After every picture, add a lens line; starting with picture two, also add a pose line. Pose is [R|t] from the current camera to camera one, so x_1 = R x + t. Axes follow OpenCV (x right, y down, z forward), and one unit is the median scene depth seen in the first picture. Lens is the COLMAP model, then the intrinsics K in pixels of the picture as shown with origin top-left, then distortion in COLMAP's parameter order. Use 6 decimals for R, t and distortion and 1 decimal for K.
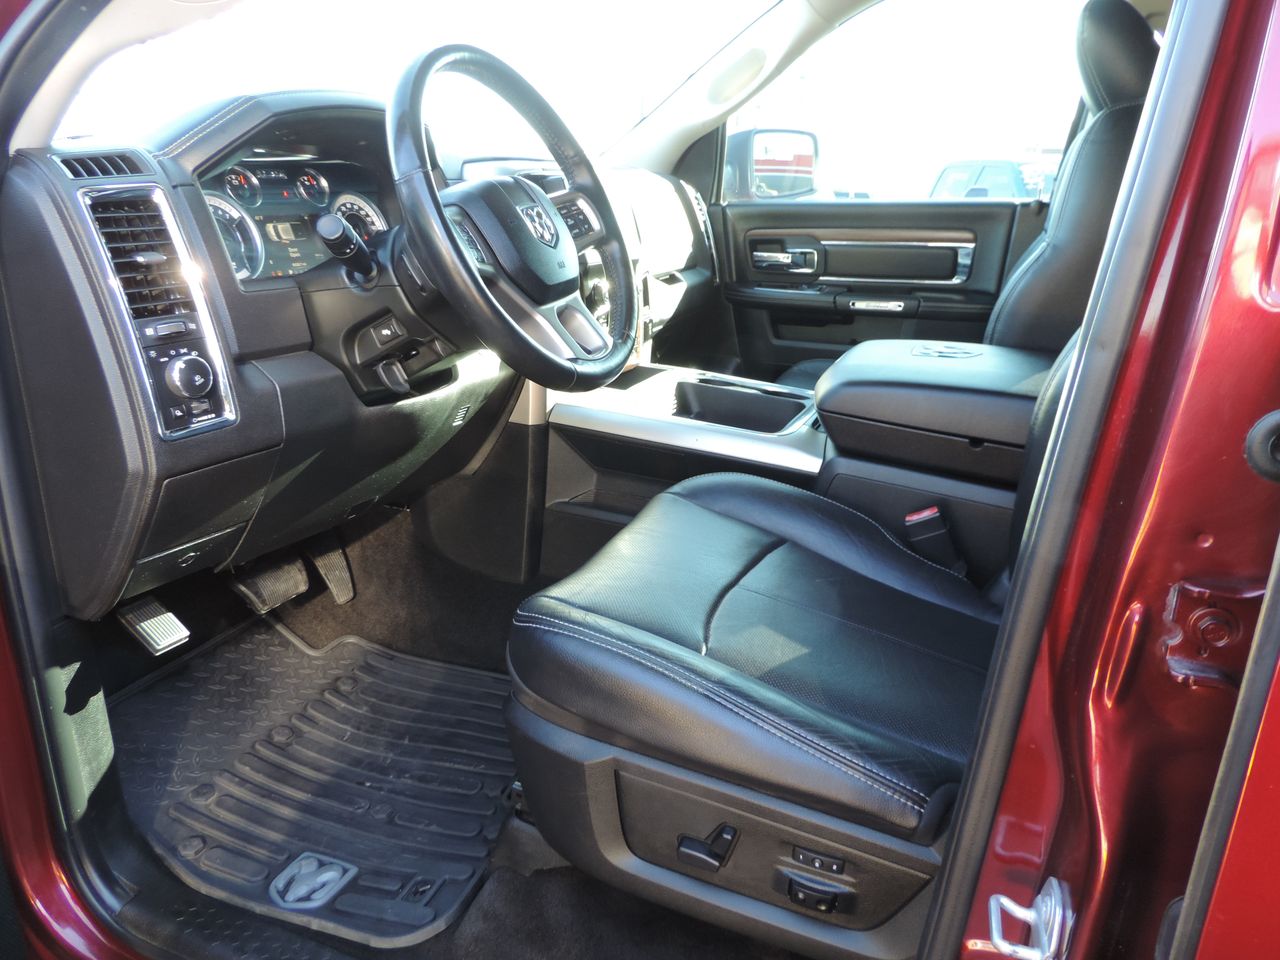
lens RADIAL K [[908.9, 0, 640.0], [0, 908.9, 480.0], [0, 0, 1]] dist [-0.002682, -0.000807]
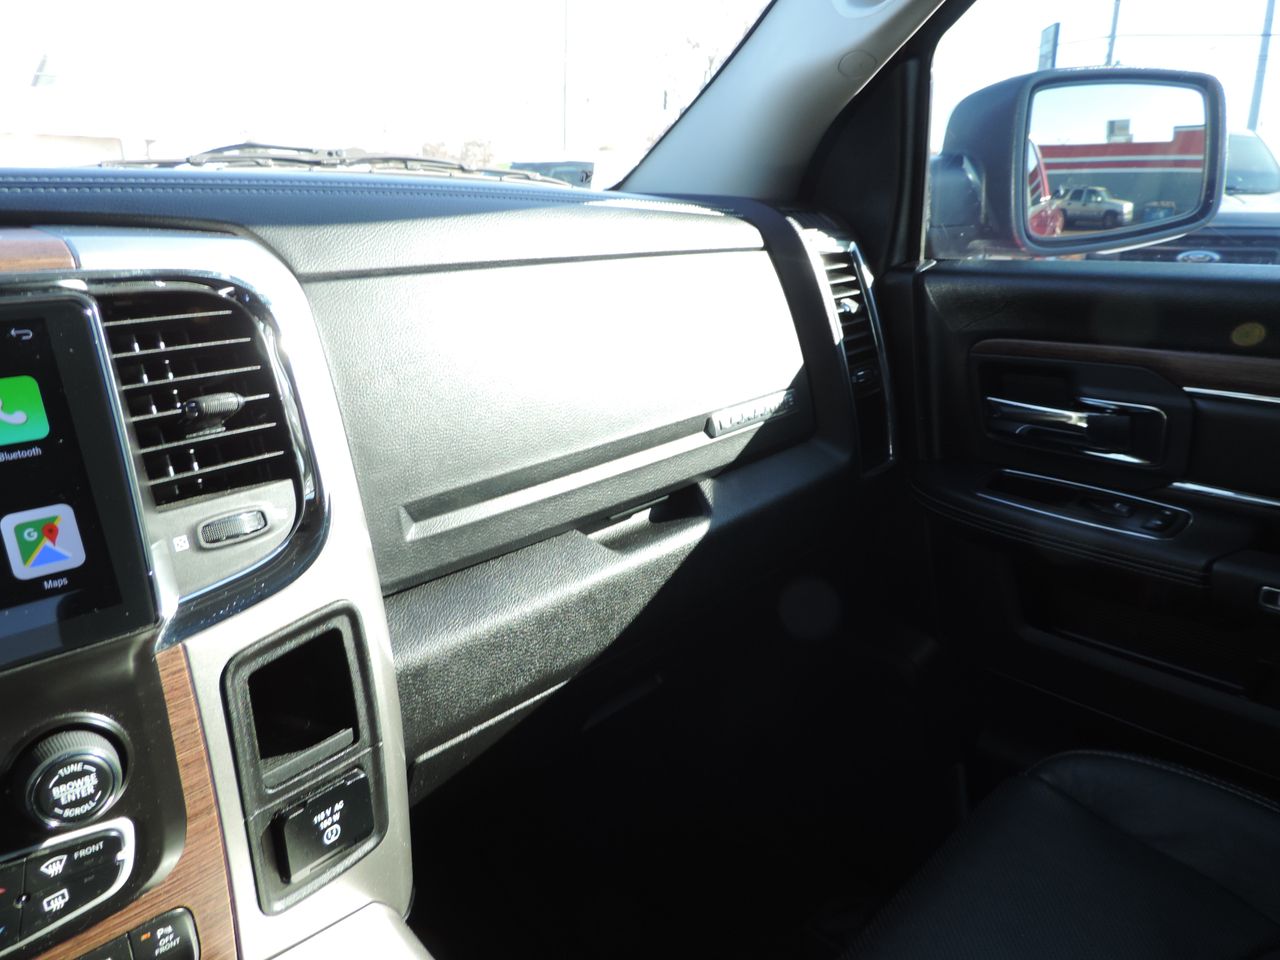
lens RADIAL K [[908.9, 0, 640.0], [0, 908.9, 480.0], [0, 0, 1]] dist [-0.002682, -0.000807]
pose [[0.913694, 0.080703, -0.398310, 0.145992], [-0.079438, 0.996645, 0.019710, -0.208910], [0.398564, 0.013632, 0.917039, 0.586952]]
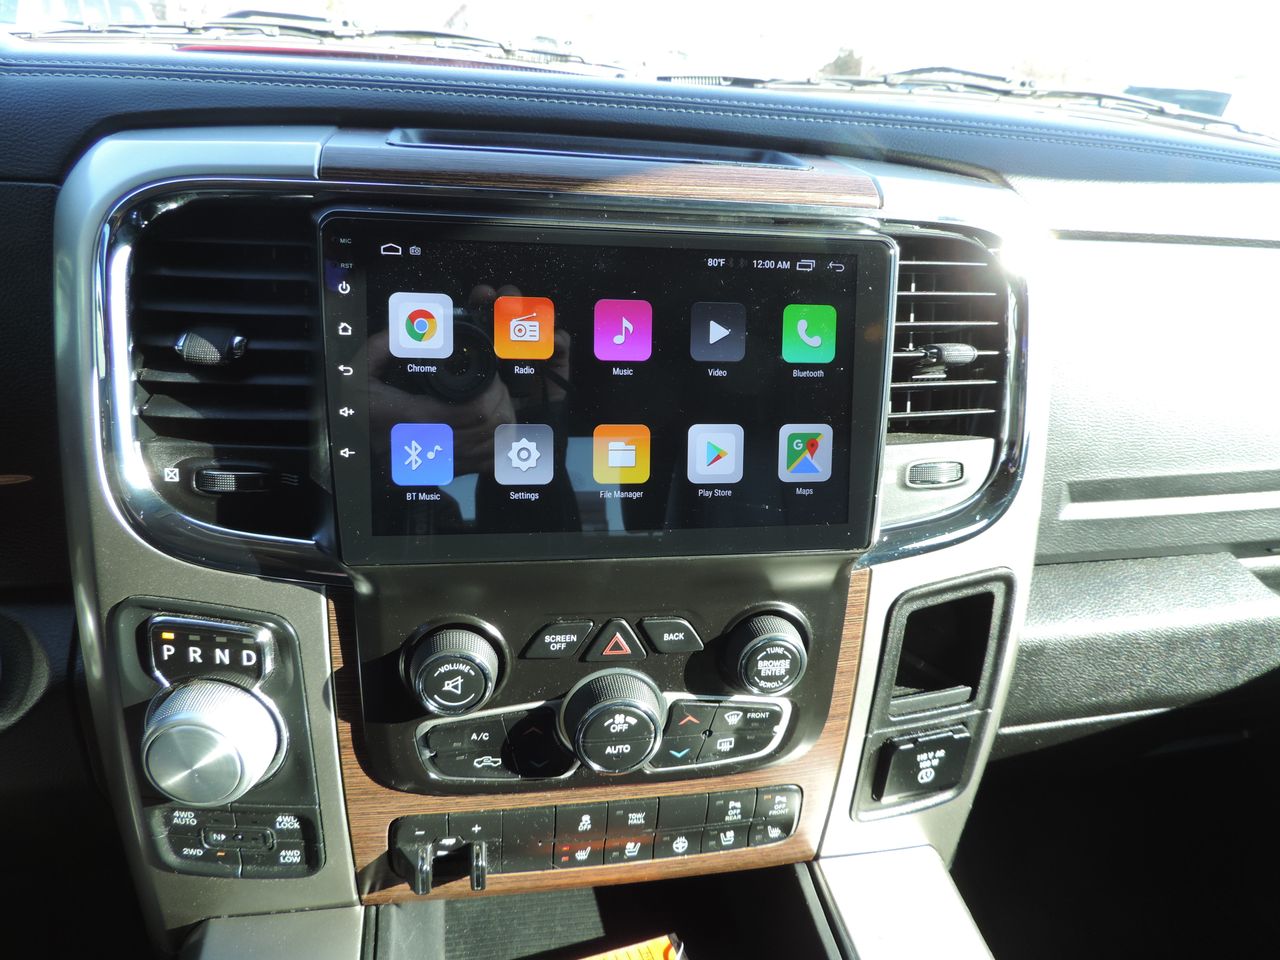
lens RADIAL K [[900.8, 0, 640.0], [0, 900.8, 480.0], [0, 0, 1]] dist [0.003135, -0.054658]
pose [[0.538544, 0.338888, -0.771444, 0.111555], [-0.288184, 0.934421, 0.209302, -0.209575], [0.791783, 0.109599, 0.600889, 0.560621]]
